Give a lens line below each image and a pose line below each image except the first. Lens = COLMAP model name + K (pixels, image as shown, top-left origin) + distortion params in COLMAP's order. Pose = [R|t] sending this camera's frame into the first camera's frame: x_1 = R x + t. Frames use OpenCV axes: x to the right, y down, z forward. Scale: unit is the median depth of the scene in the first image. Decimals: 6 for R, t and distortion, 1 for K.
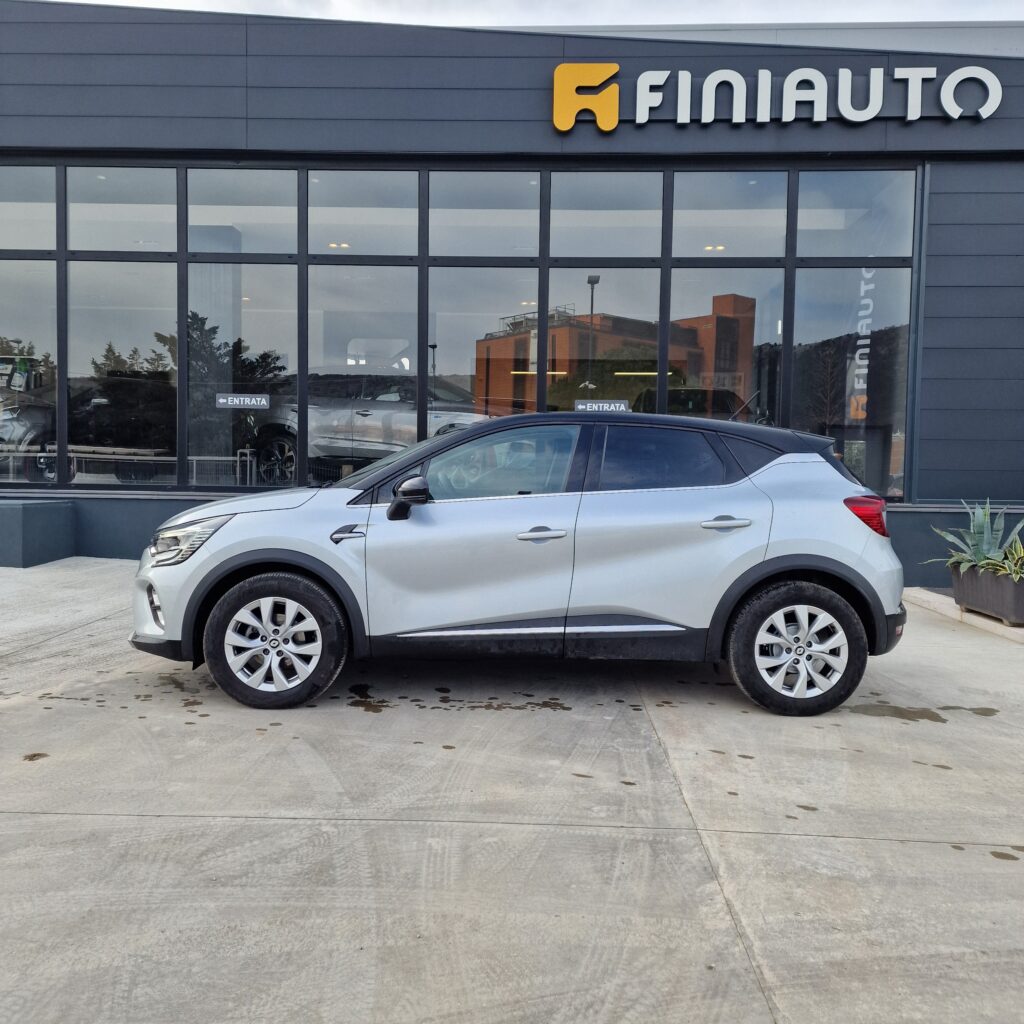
lens RADIAL K [[908.6, 0, 512.1], [0, 908.6, 505.5], [0, 0, 1]] dist [0.075397, -0.070069]
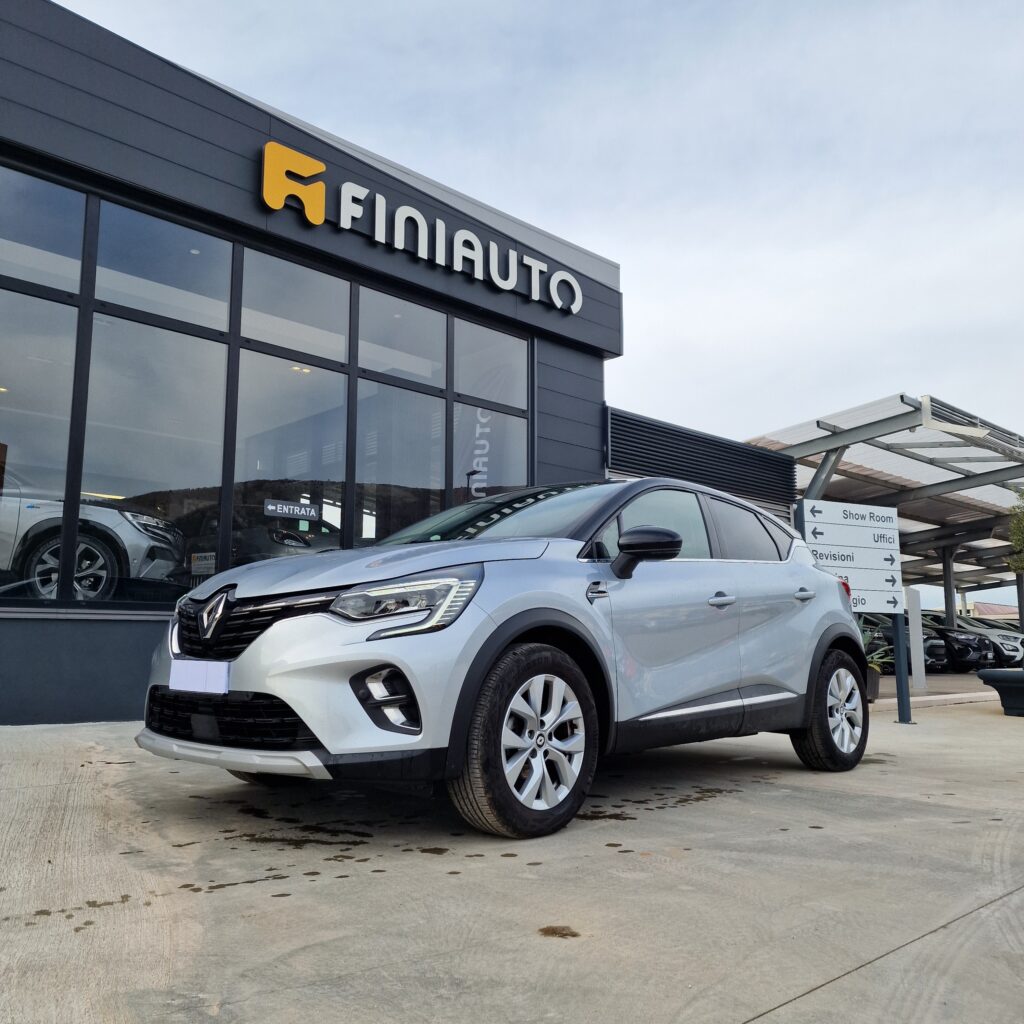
lens RADIAL K [[908.6, 0, 512.1], [0, 908.6, 505.5], [0, 0, 1]] dist [0.075397, -0.070069]
pose [[0.695196, 0.099284, 0.711931, -0.407918], [0.028503, 0.985829, -0.165314, 0.042847], [-0.718255, 0.135218, 0.682515, 0.246685]]
